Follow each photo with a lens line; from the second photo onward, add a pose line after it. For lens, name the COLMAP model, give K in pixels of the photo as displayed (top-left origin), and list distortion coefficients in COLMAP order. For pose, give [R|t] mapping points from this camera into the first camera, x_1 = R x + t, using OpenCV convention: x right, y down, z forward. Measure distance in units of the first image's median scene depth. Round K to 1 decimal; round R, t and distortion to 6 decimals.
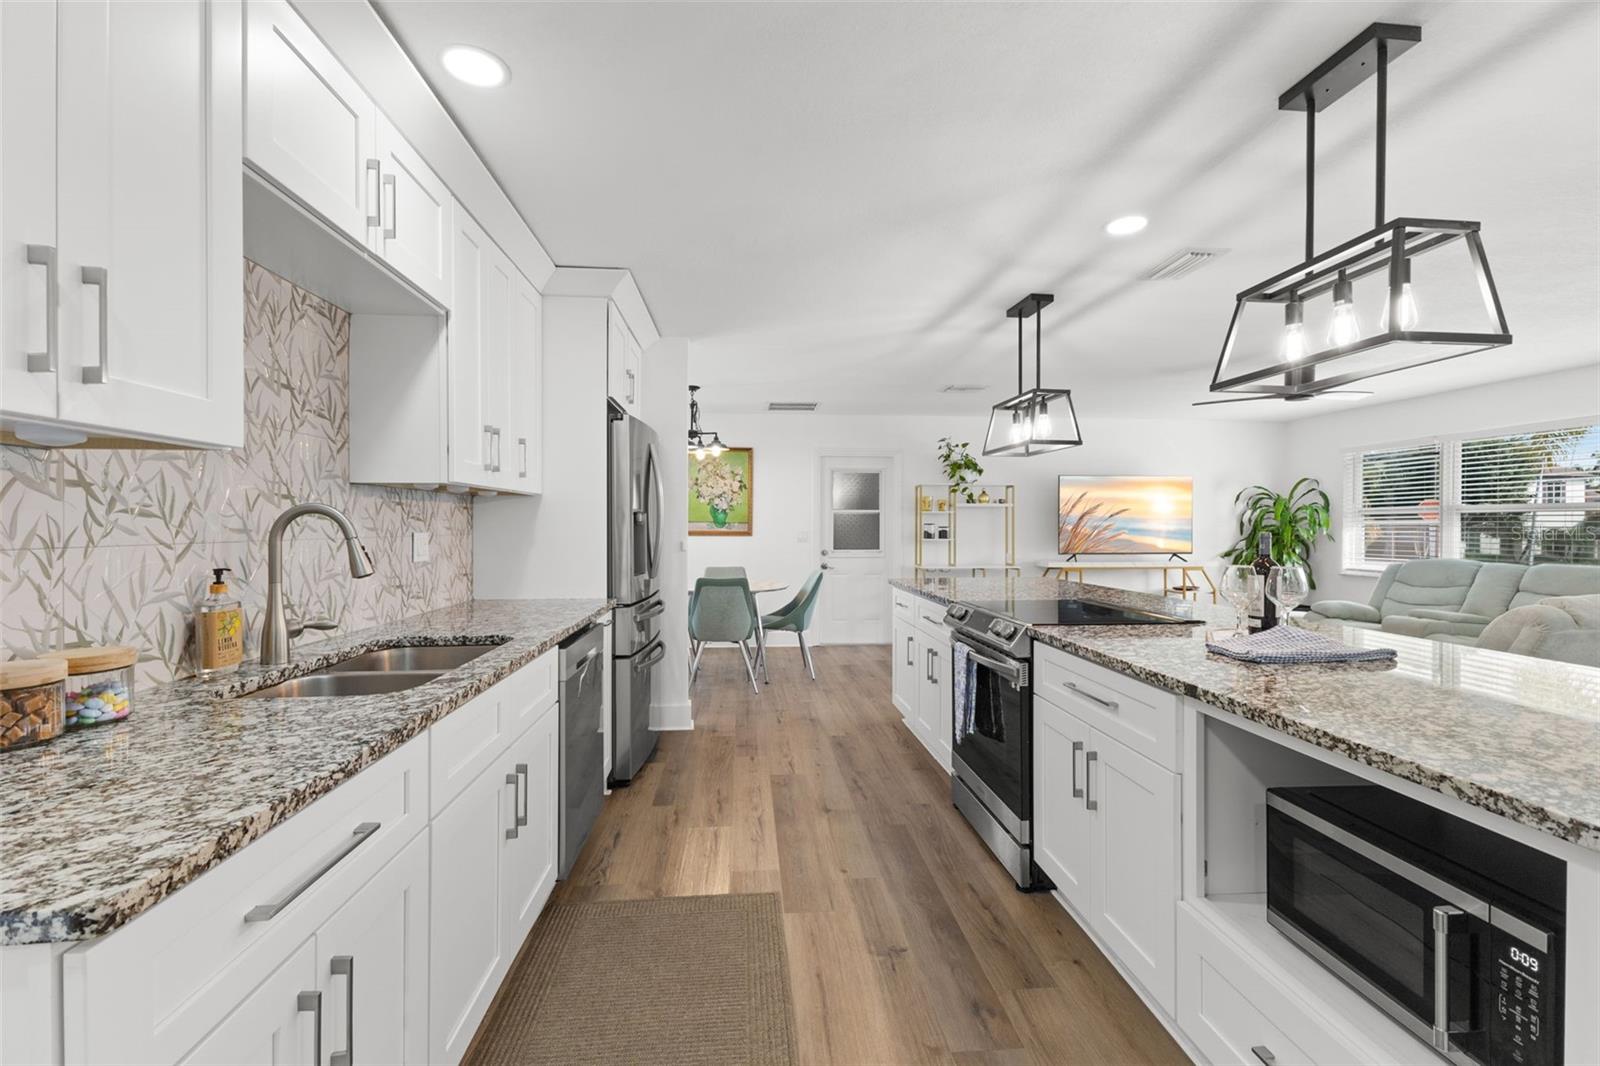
lens RADIAL K [[691.7, 0, 792.8], [0, 691.7, 529.1], [0, 0, 1]] dist [0.012051, -0.001779]
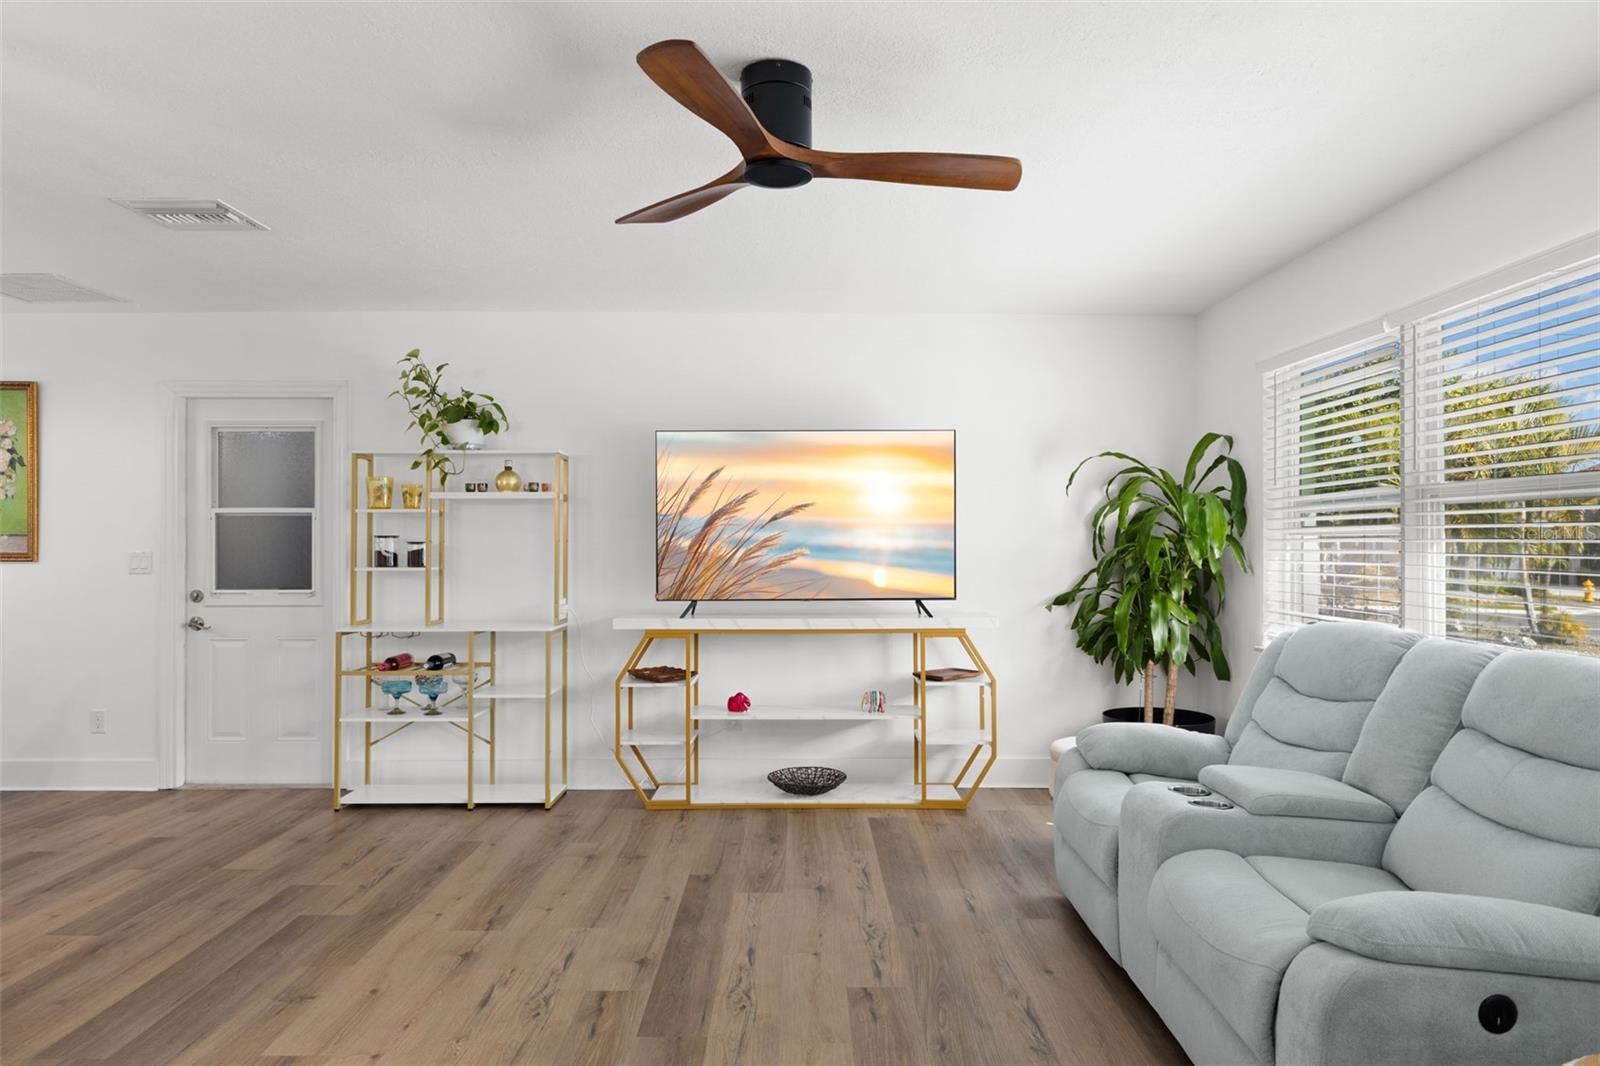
lens RADIAL K [[981.7, 0, 800.1], [0, 981.7, 533.3], [0, 0, 1]] dist [-0.004939, 0.002649]
pose [[0.997179, -0.002706, -0.075007, 1.160330], [0.001422, 0.999852, -0.017166, 0.005289], [0.075042, 0.017011, 0.997035, 0.768274]]
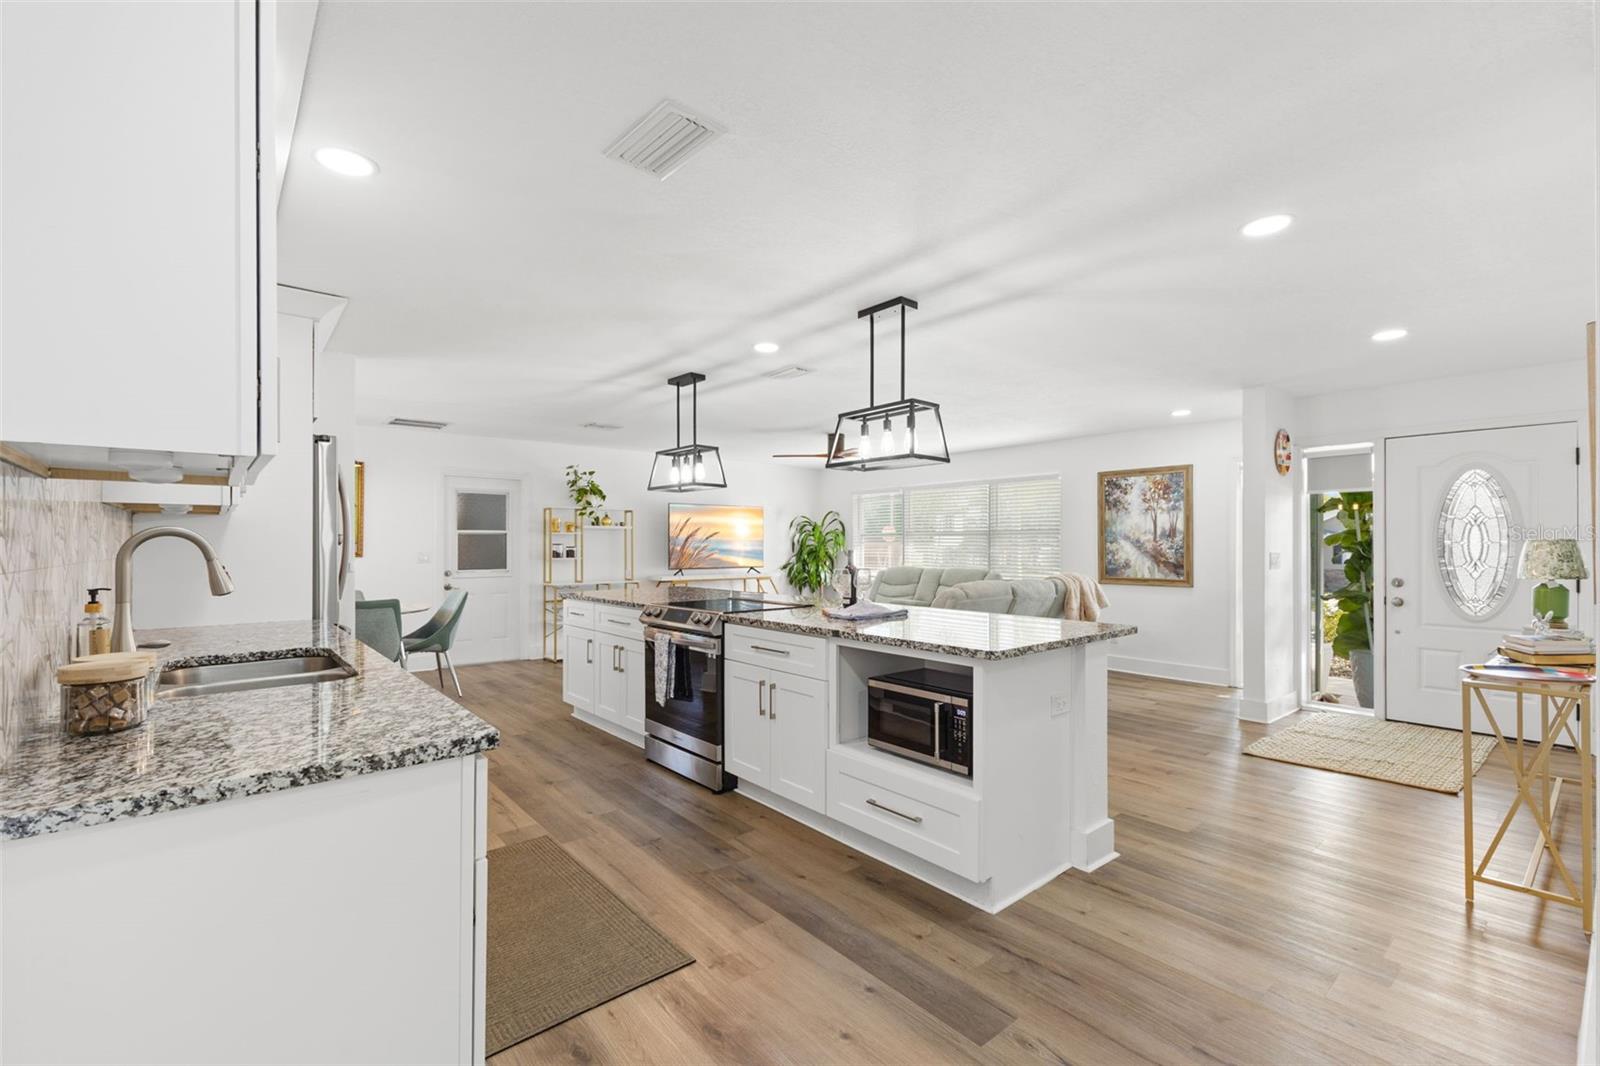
lens RADIAL K [[691.7, 0, 797.3], [0, 691.7, 543.5], [0, 0, 1]] dist [0.012051, -0.001779]
pose [[0.818194, 0.000619, 0.574943, -0.255850], [0.003826, 0.999971, -0.006522, -0.000103], [-0.574930, 0.007536, 0.818168, -0.207836]]
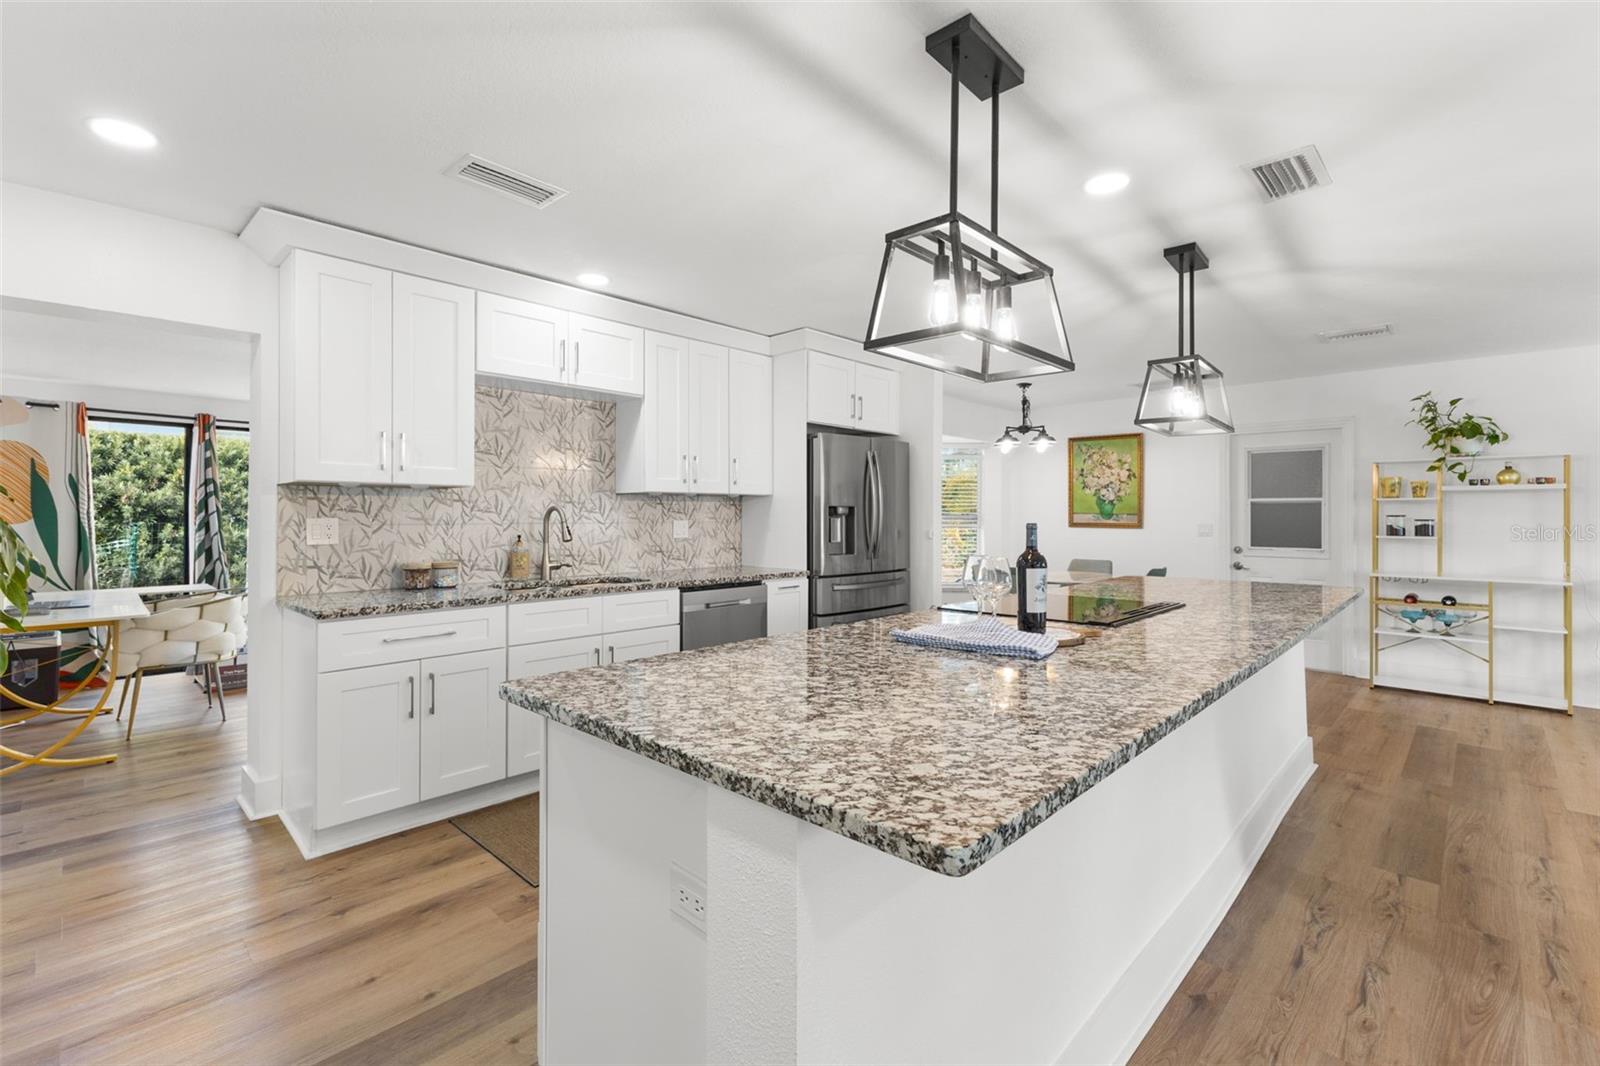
lens RADIAL K [[691.7, 0, 794.9], [0, 691.7, 511.0], [0, 0, 1]] dist [0.012051, -0.001779]
pose [[0.653773, -0.003649, -0.756682, 0.739994], [-0.006226, 0.999929, -0.010201, -0.002360], [0.756665, 0.011380, 0.653704, 0.097346]]
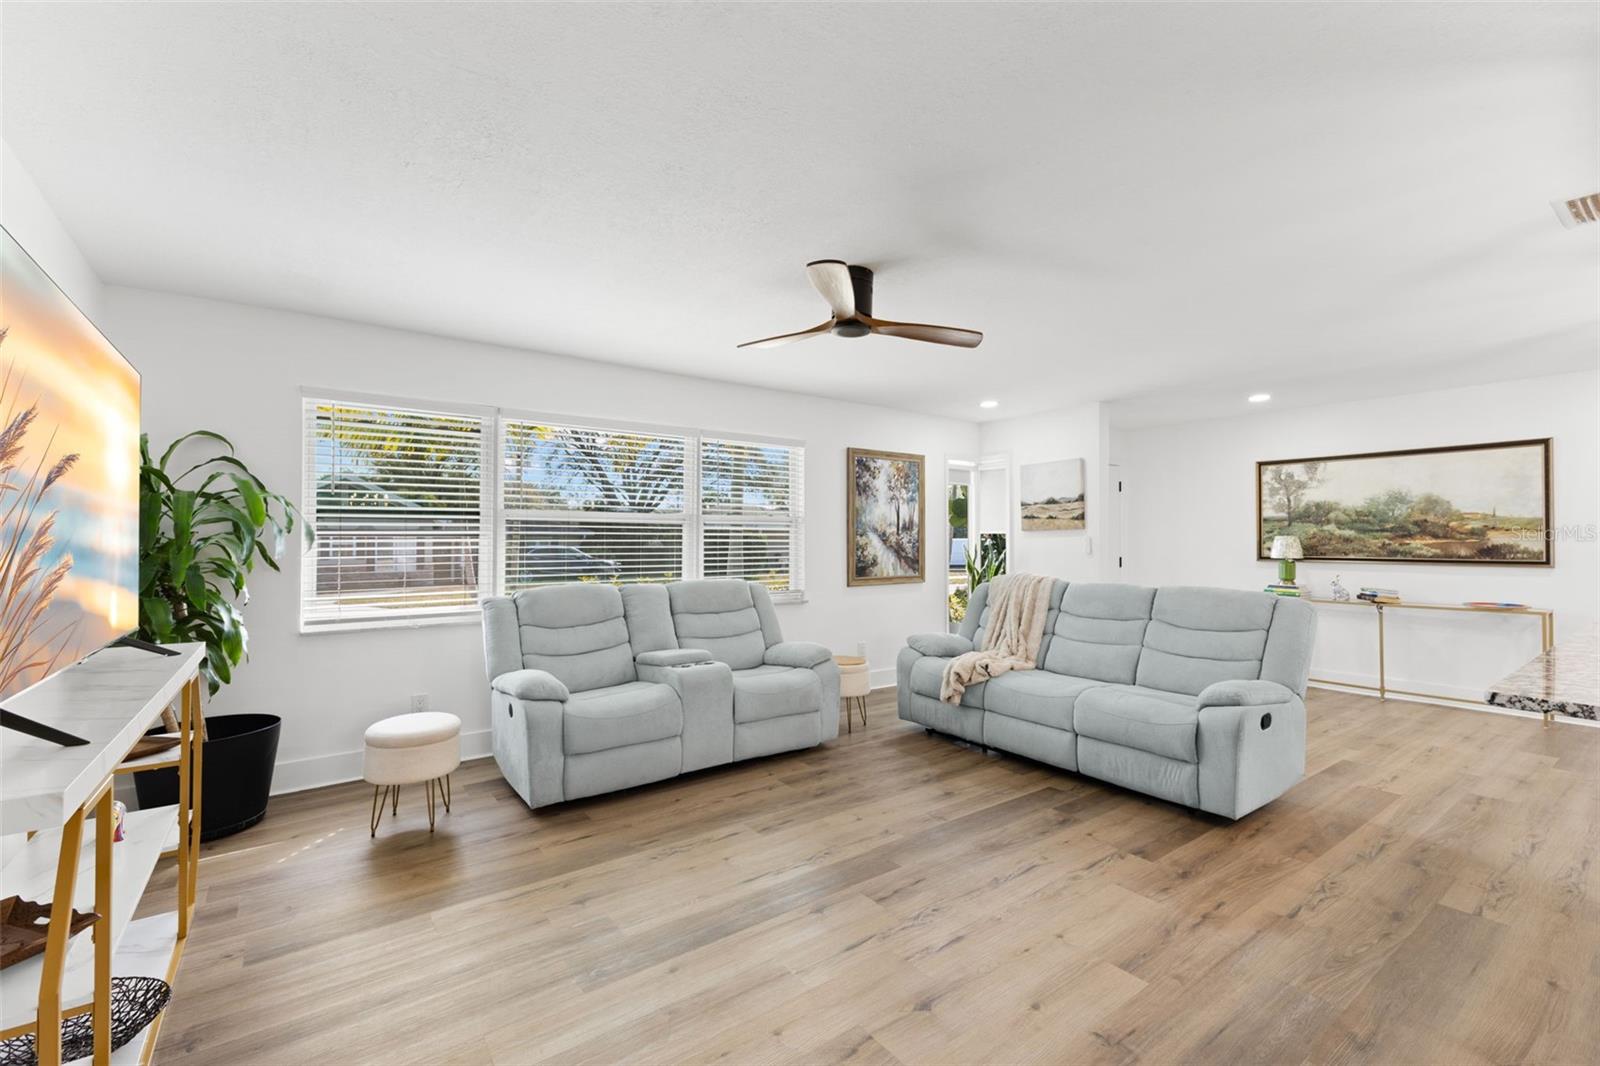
lens RADIAL K [[691.7, 0, 803.0], [0, 691.7, 531.0], [0, 0, 1]] dist [0.012051, -0.001779]
pose [[-0.532906, 0.011652, 0.846094, 0.358570], [0.001664, 0.999918, -0.012722, -0.002239], [-0.846173, -0.005372, -0.532881, 2.032566]]
